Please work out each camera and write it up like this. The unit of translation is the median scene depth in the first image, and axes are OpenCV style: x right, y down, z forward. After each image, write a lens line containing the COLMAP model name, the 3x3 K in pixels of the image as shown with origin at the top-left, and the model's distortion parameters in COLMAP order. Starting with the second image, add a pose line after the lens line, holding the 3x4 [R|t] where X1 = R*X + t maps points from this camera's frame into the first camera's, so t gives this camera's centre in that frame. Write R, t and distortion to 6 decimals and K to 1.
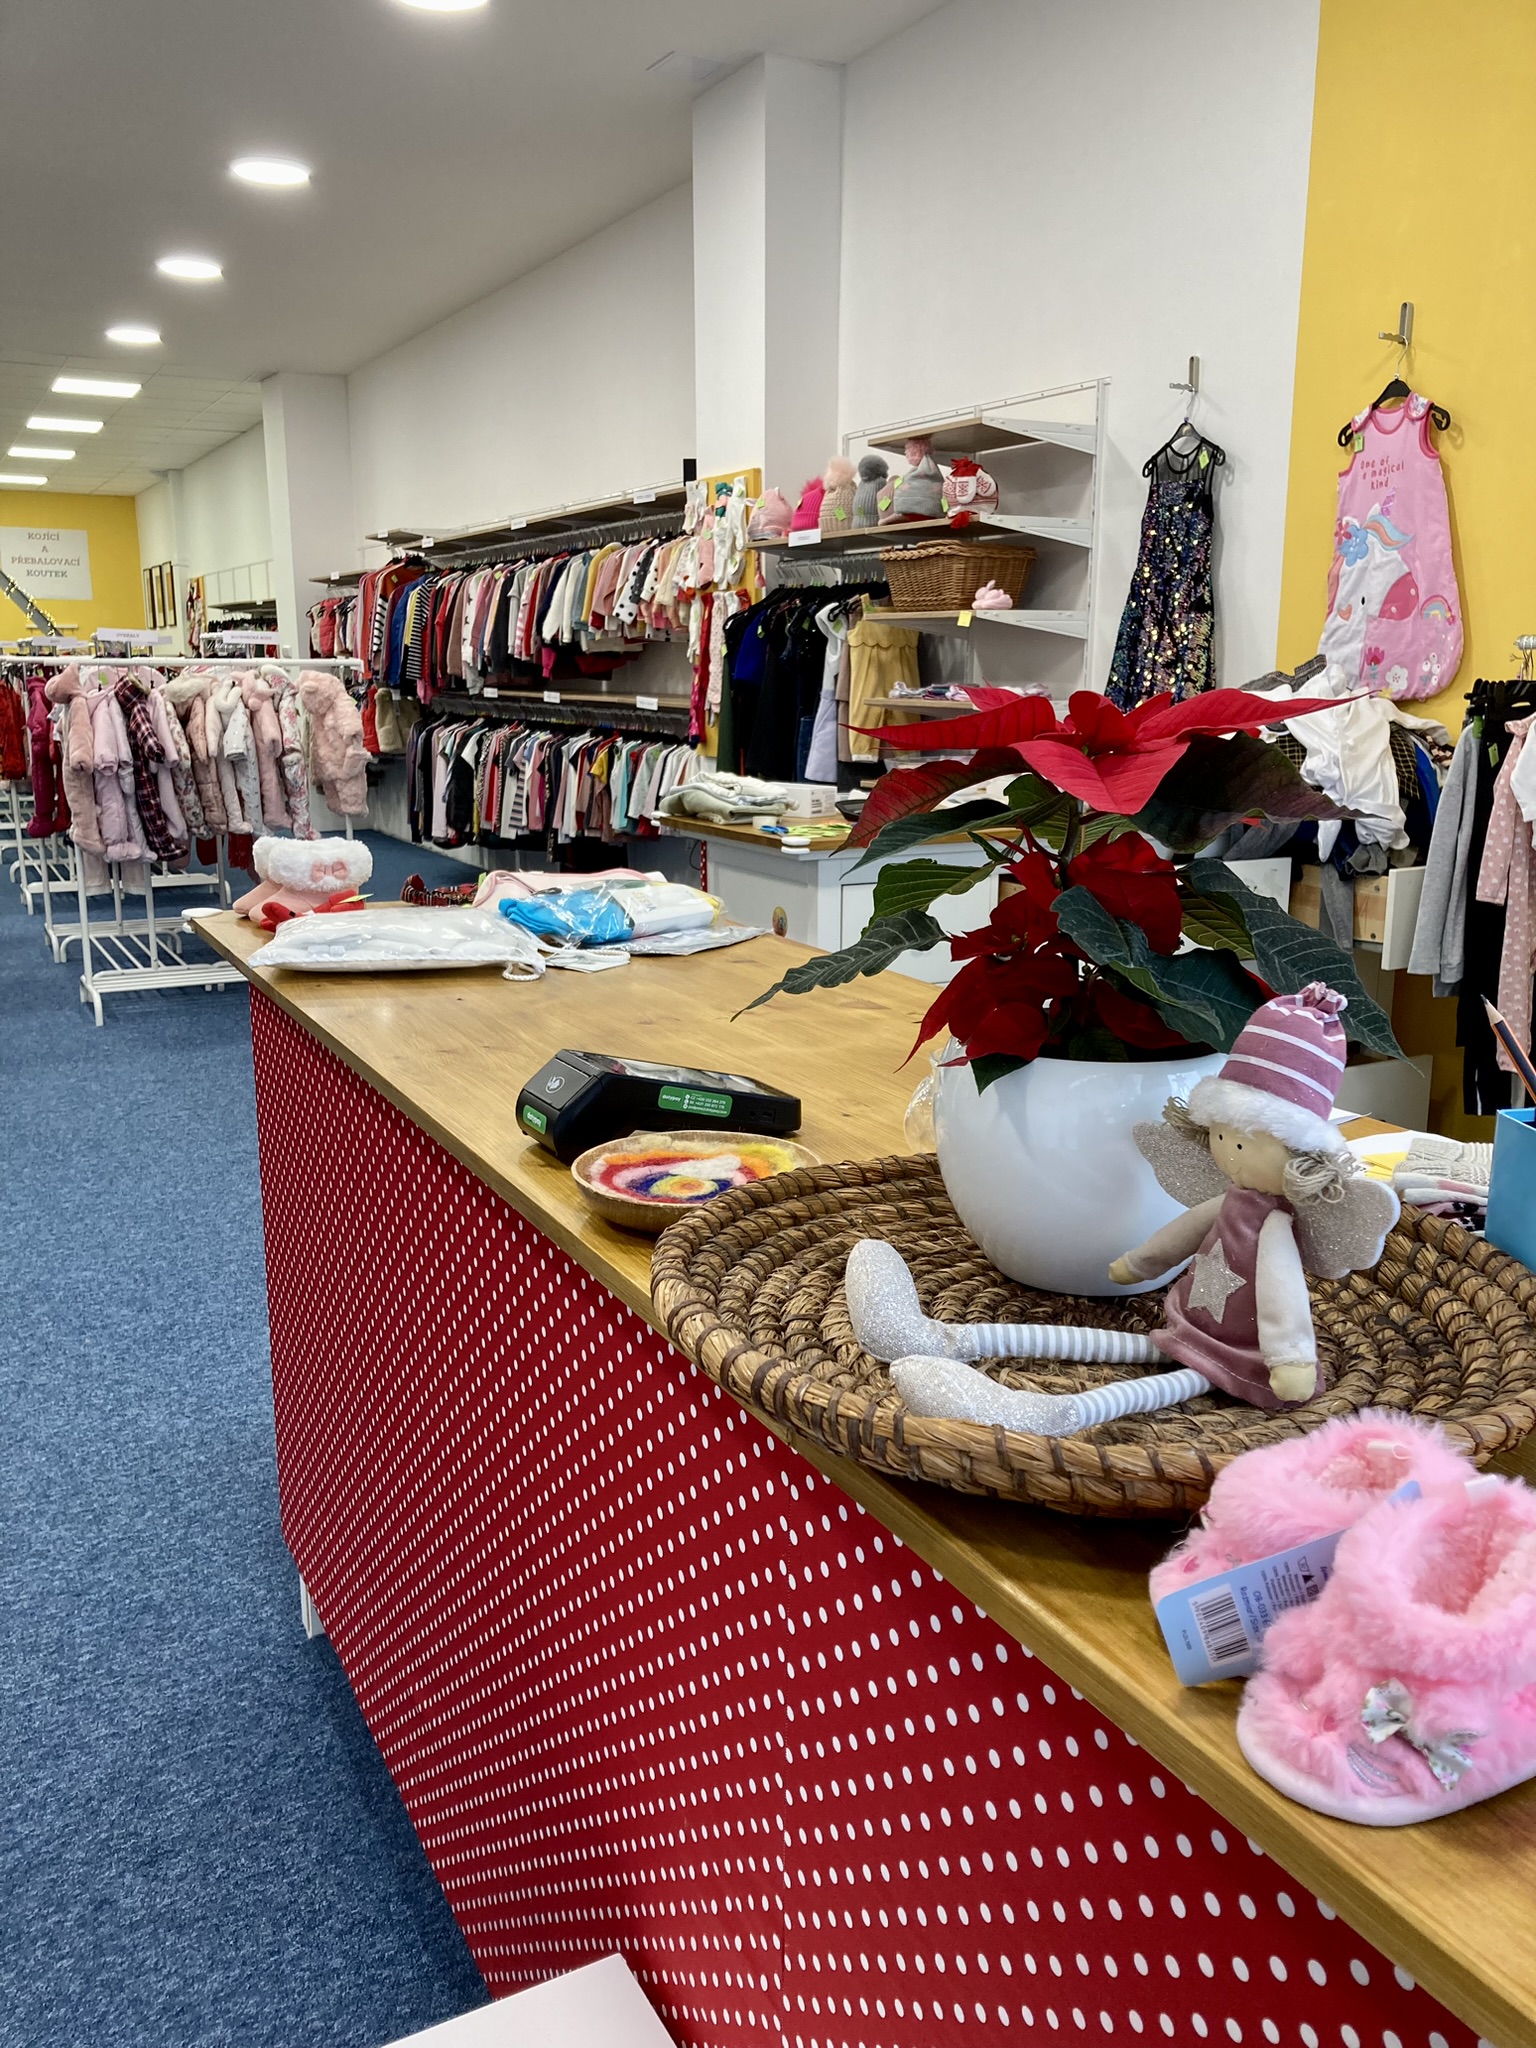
lens RADIAL K [[1641.1, 0, 767.5], [0, 1641.1, 1035.7], [0, 0, 1]] dist [0.033556, -0.003466]
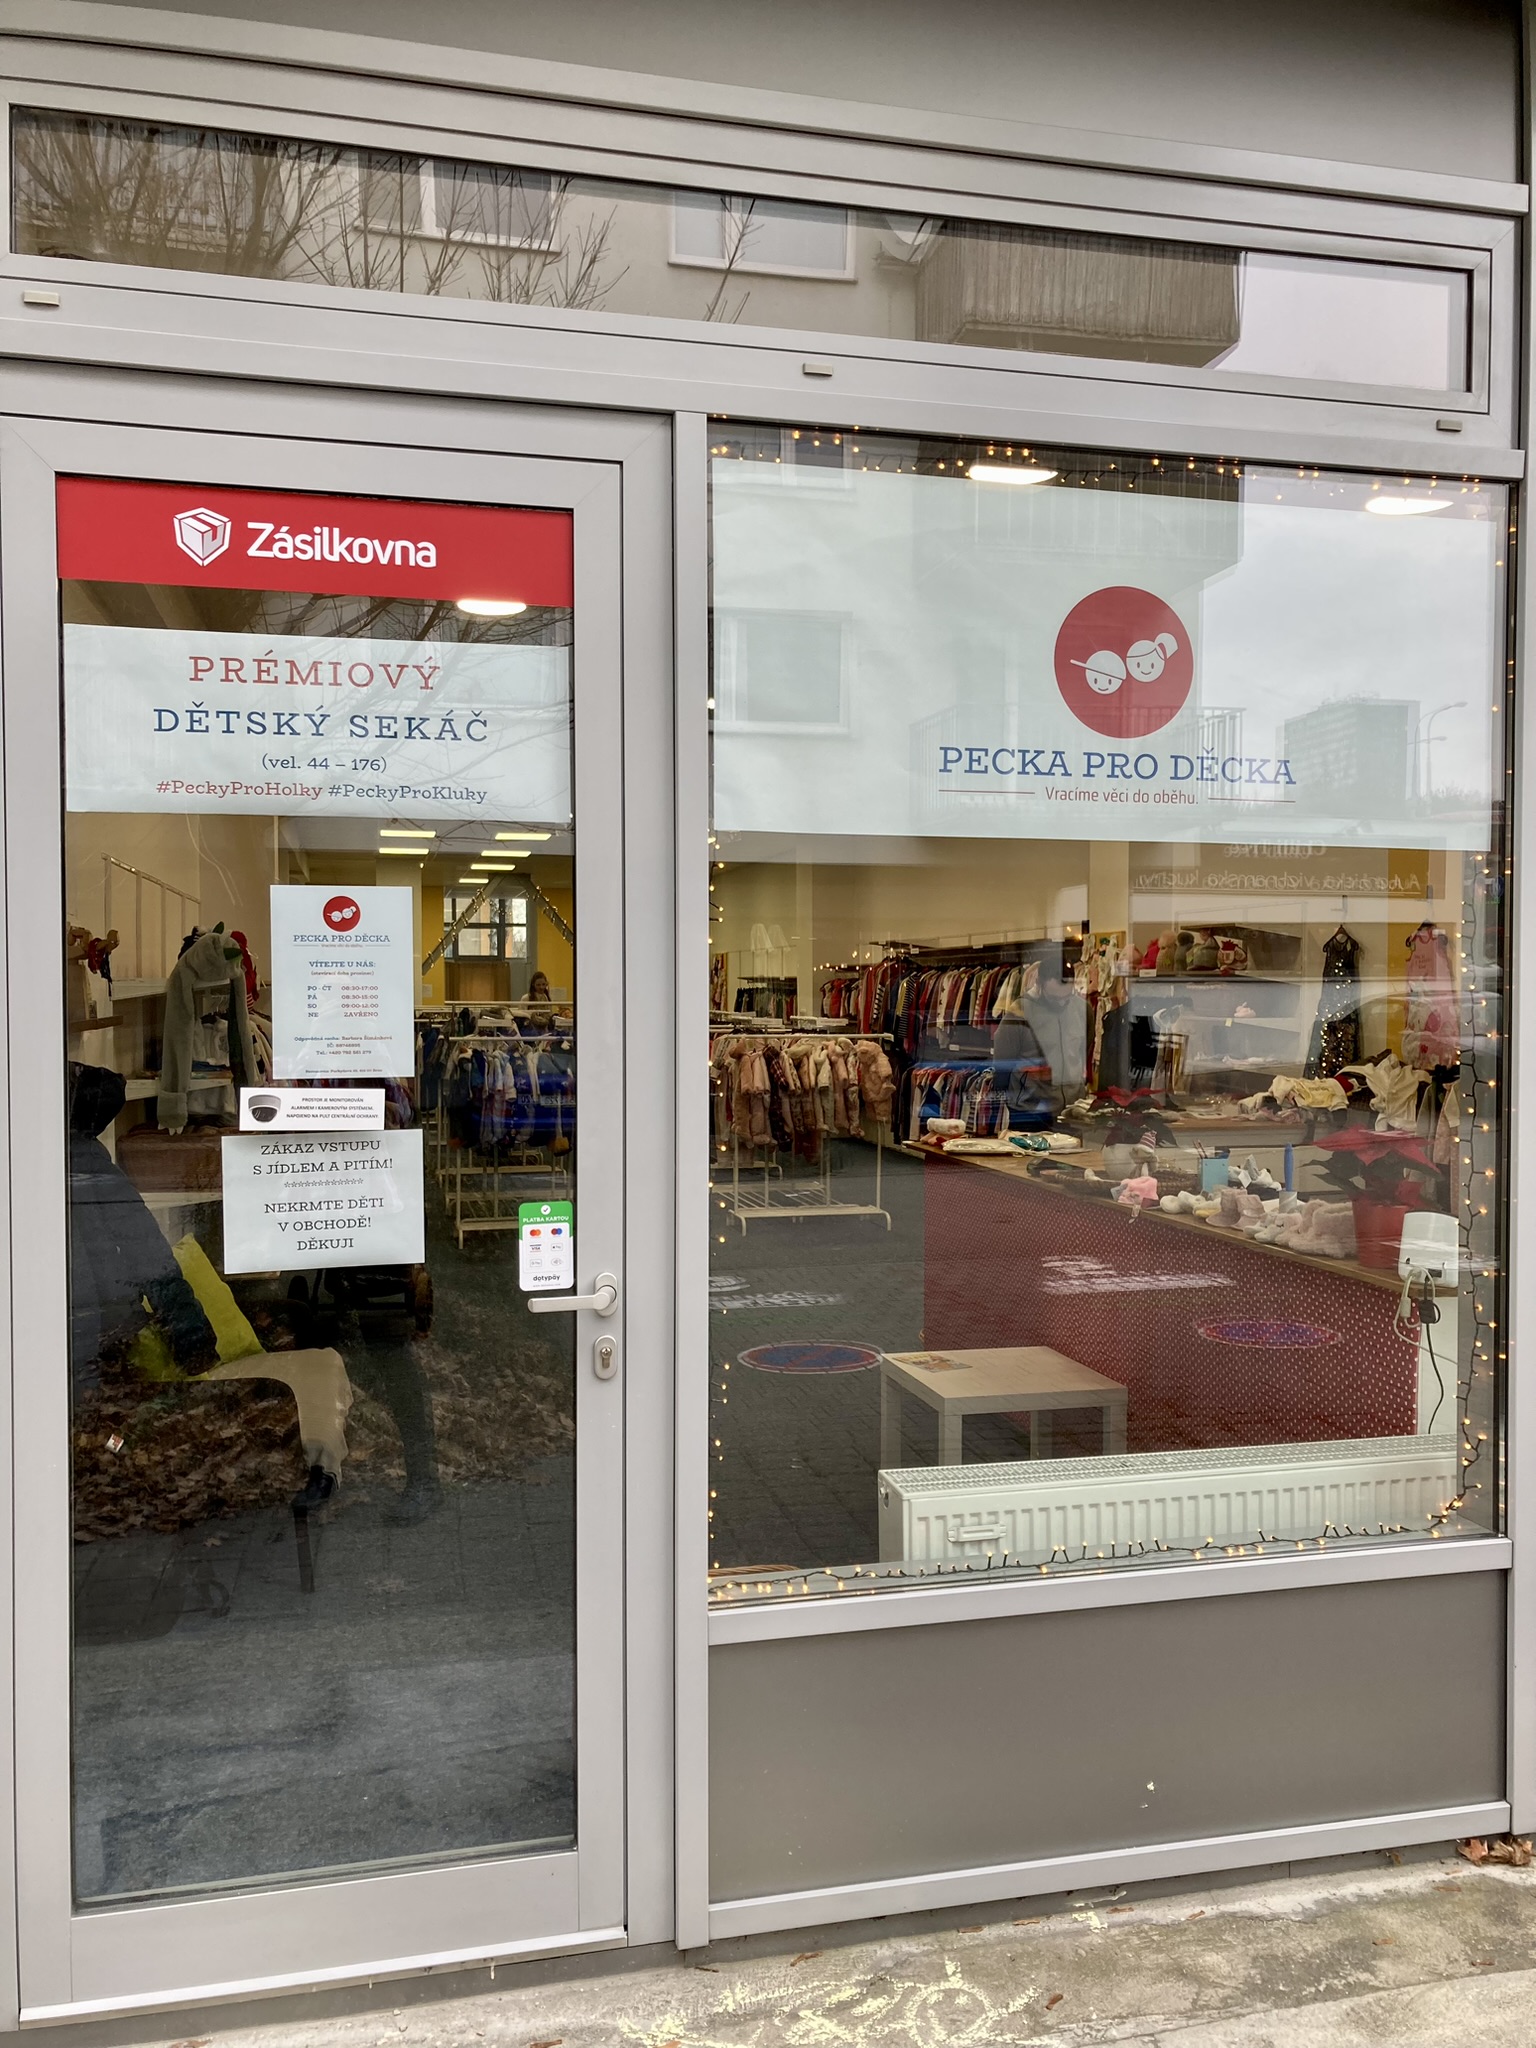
lens RADIAL K [[1641.1, 0, 754.8], [0, 1641.1, 1033.5], [0, 0, 1]] dist [0.033556, -0.003466]
pose [[0.967796, 0.005317, -0.251680, 0.053023], [-0.055039, 0.980058, -0.190937, 0.115869], [0.245646, 0.198640, 0.948789, -0.713503]]
